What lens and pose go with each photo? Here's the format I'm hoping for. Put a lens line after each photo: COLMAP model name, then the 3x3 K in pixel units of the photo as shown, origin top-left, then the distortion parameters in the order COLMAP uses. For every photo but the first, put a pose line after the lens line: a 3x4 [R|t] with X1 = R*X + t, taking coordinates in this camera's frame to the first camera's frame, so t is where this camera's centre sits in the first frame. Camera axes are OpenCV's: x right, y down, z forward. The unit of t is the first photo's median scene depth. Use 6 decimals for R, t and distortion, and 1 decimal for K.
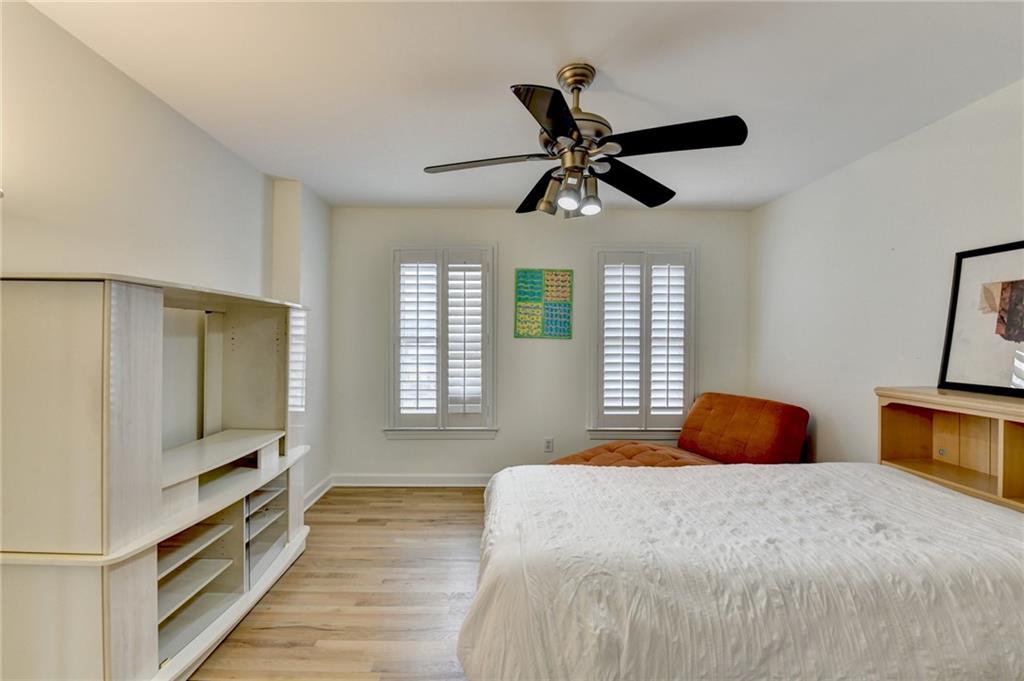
lens RADIAL K [[405.4, 0, 507.4], [0, 405.4, 340.9], [0, 0, 1]] dist [-0.018480, -0.000542]
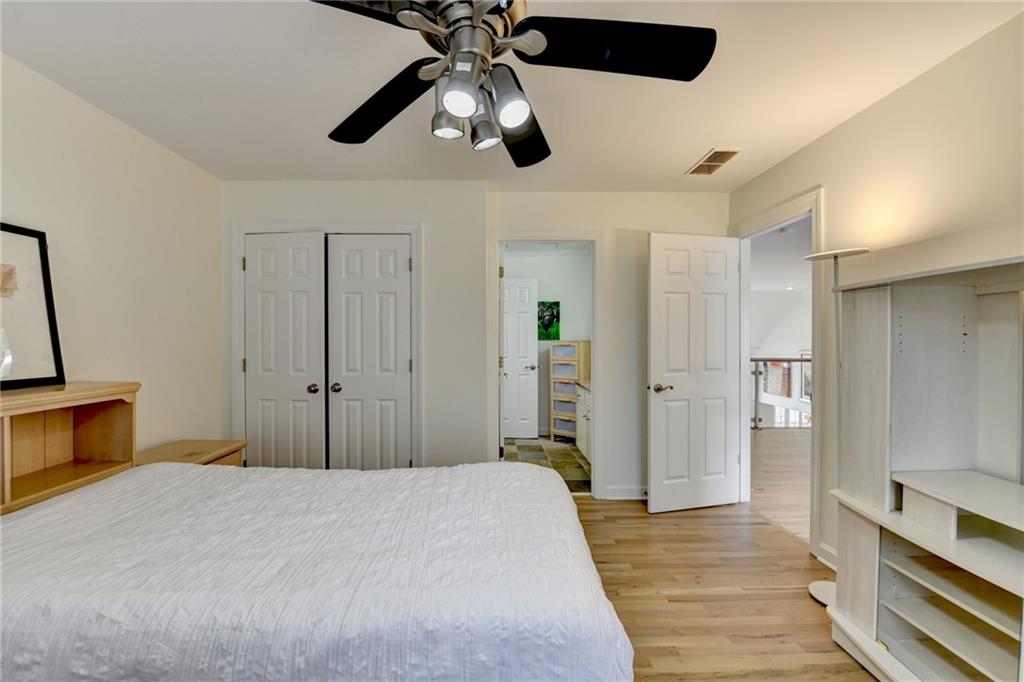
lens RADIAL K [[405.4, 0, 507.4], [0, 405.4, 341.4], [0, 0, 1]] dist [-0.018480, -0.000542]
pose [[-0.999941, -0.008926, 0.006173, 0.118927], [-0.008777, 0.999679, 0.023760, -0.002074], [-0.006383, 0.023704, -0.999699, 1.951955]]
